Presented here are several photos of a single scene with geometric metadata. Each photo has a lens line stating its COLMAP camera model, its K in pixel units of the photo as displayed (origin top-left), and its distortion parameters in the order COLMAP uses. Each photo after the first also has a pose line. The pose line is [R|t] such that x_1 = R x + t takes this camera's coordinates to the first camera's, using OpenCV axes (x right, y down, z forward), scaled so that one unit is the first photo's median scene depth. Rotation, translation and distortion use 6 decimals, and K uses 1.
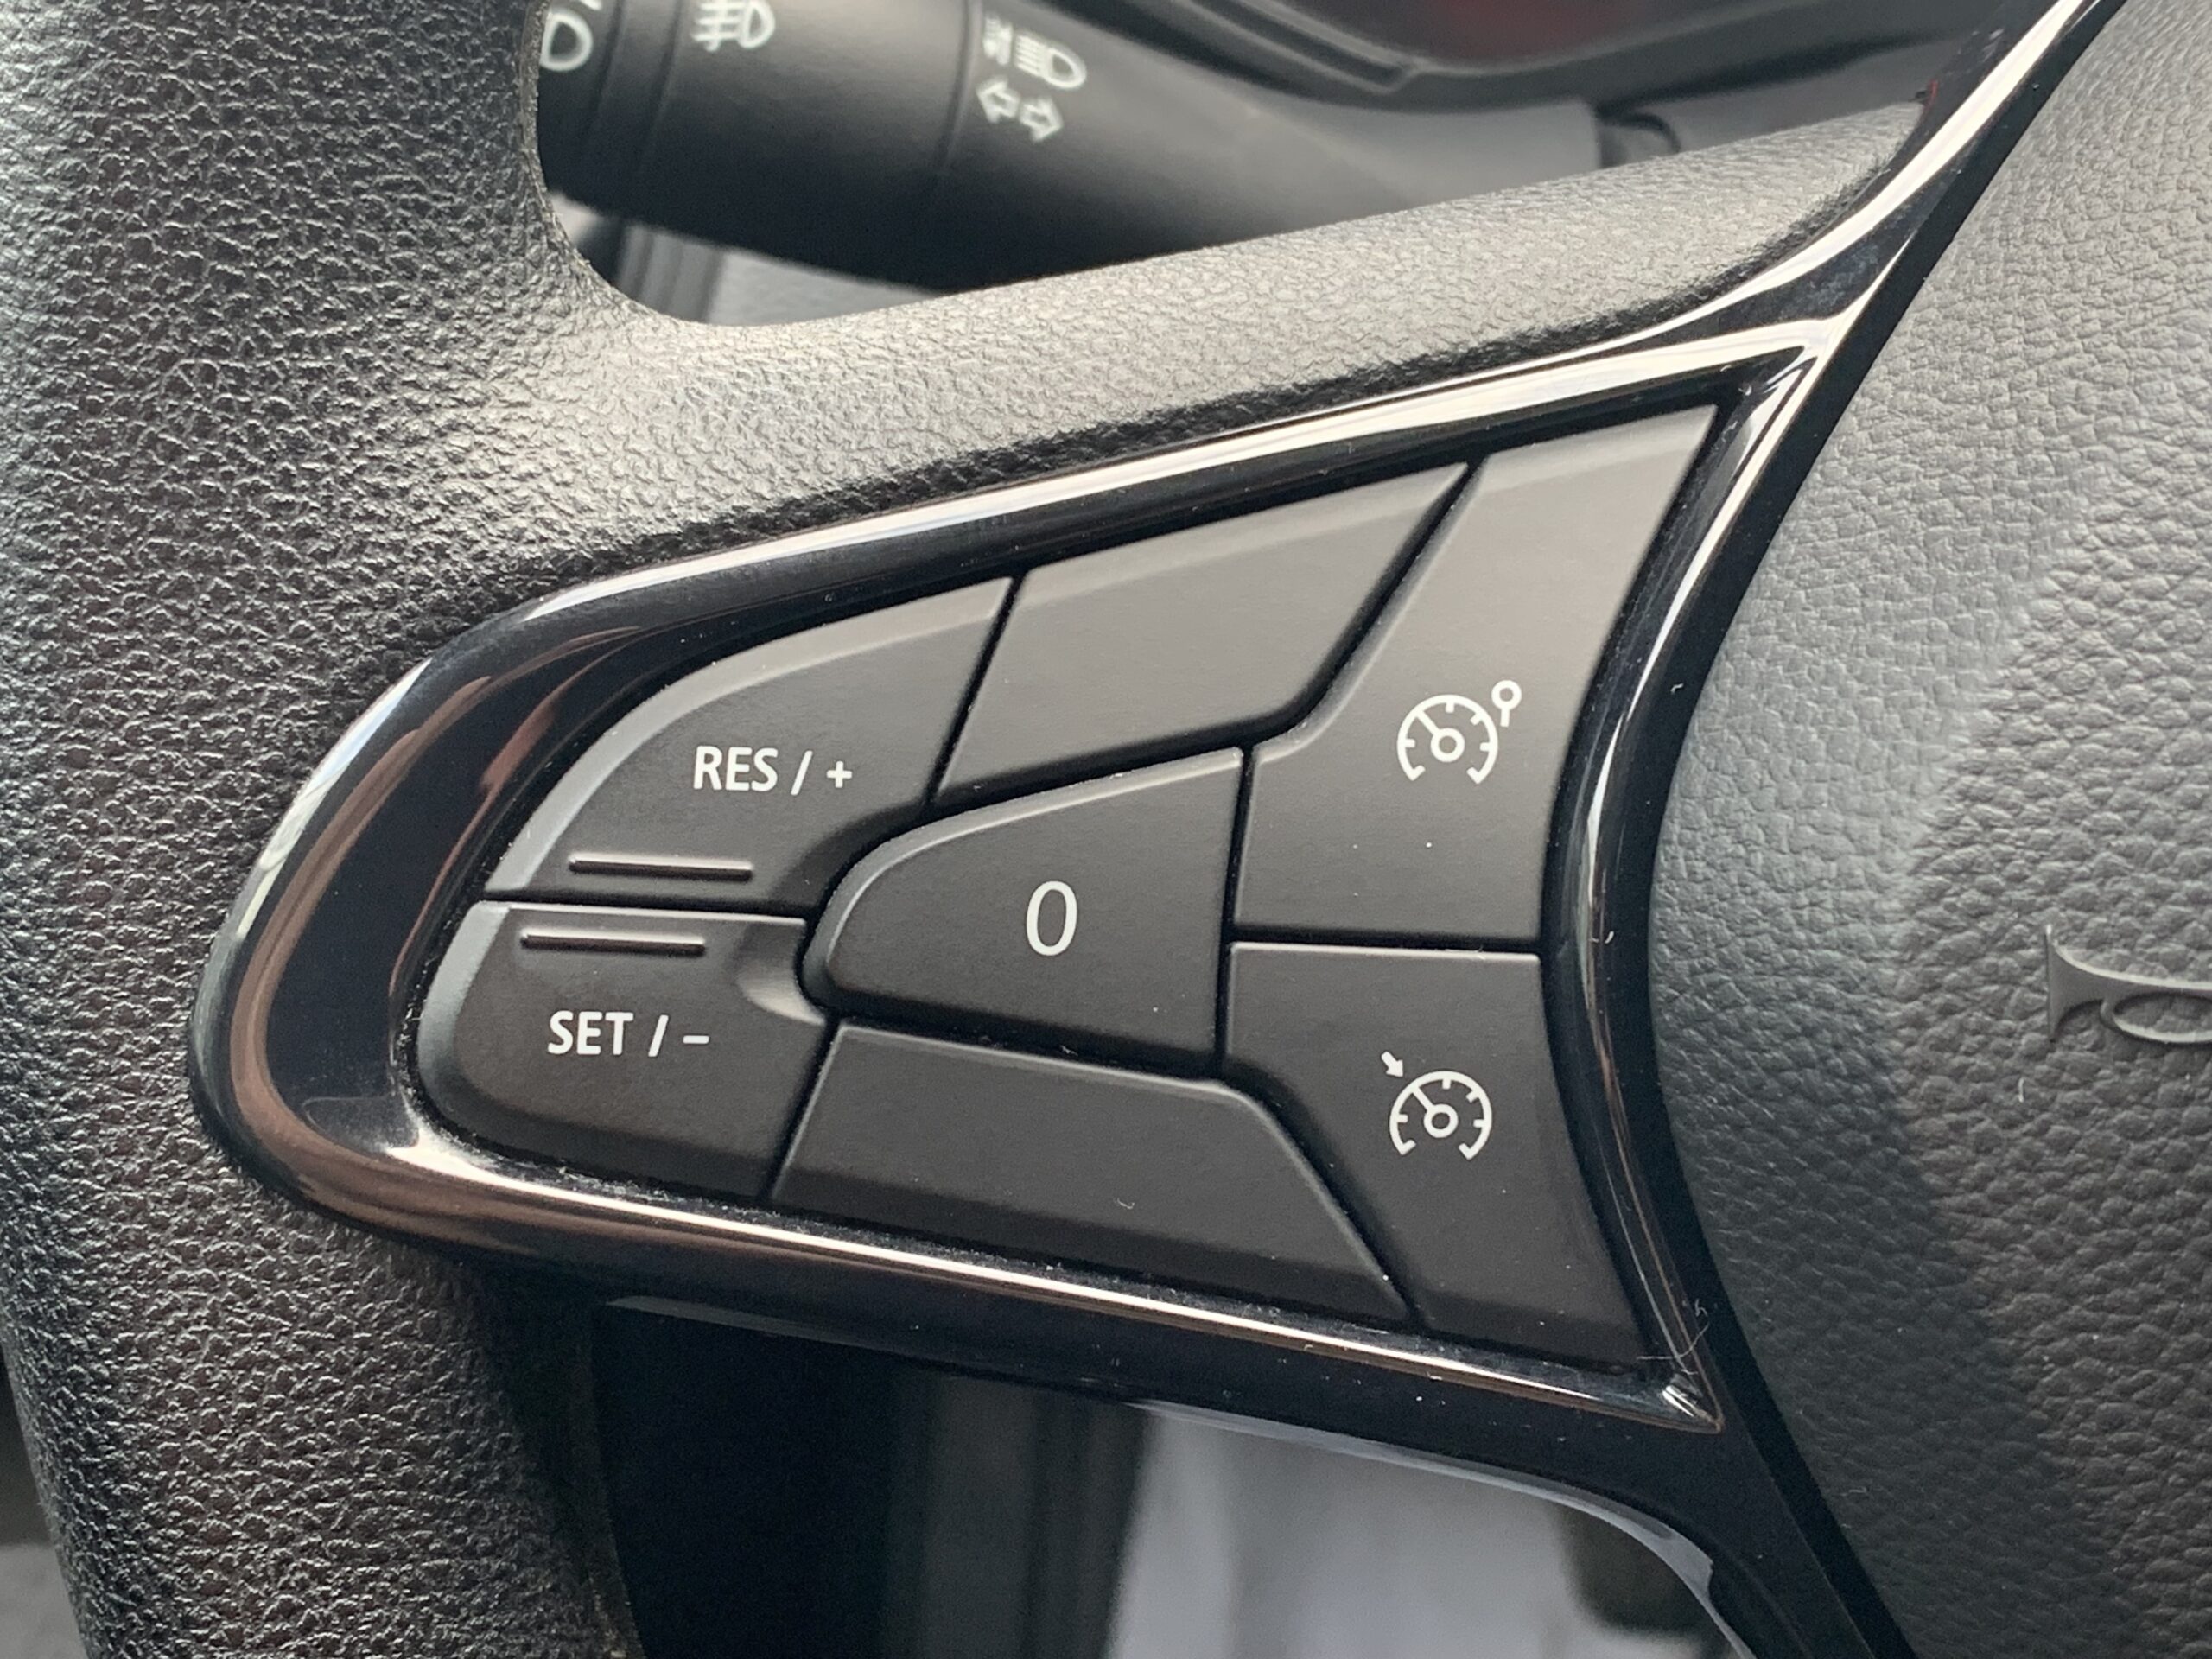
lens RADIAL K [[3349.1, 0, 1106.0], [0, 3349.1, 829.5], [0, 0, 1]] dist [0.230829, -0.958202]
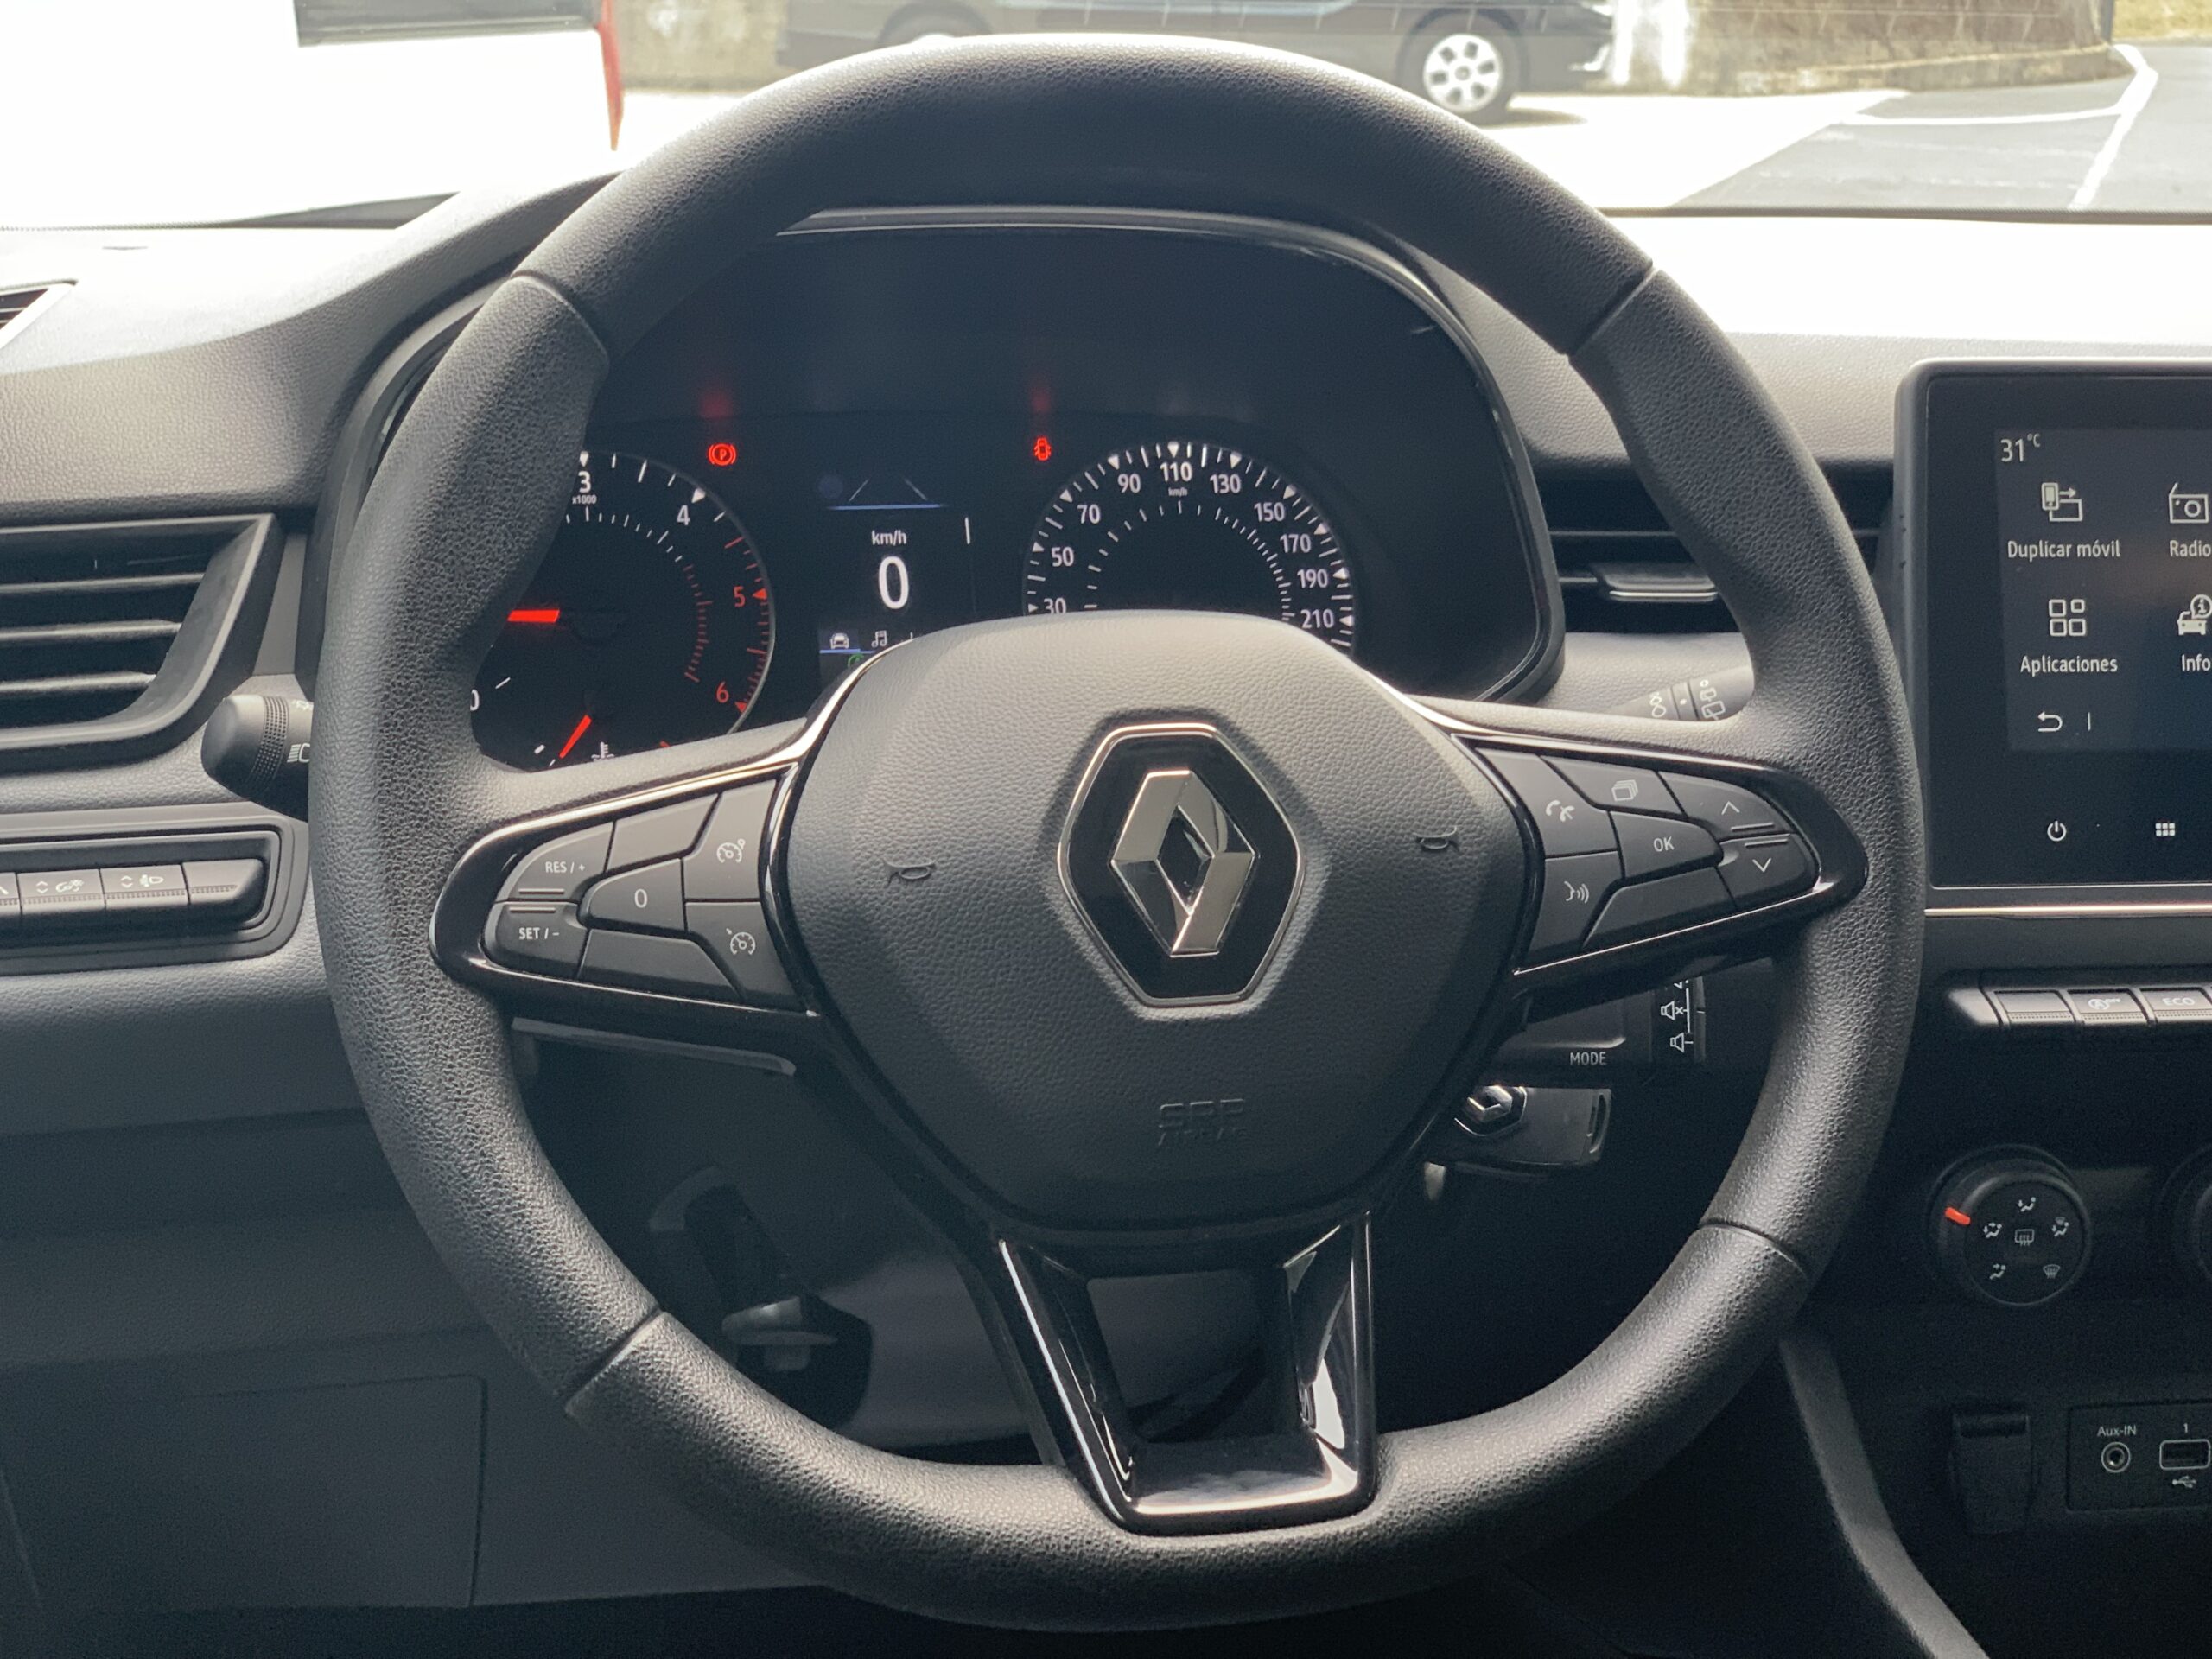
lens RADIAL K [[3361.1, 0, 1116.3], [0, 3361.1, 831.1], [0, 0, 1]] dist [0.033340, -0.190838]
pose [[0.905989, -0.049150, 0.420438, -1.145248], [0.180163, 0.943557, -0.277923, 1.128365], [-0.383047, 0.327542, 0.863708, -2.585778]]
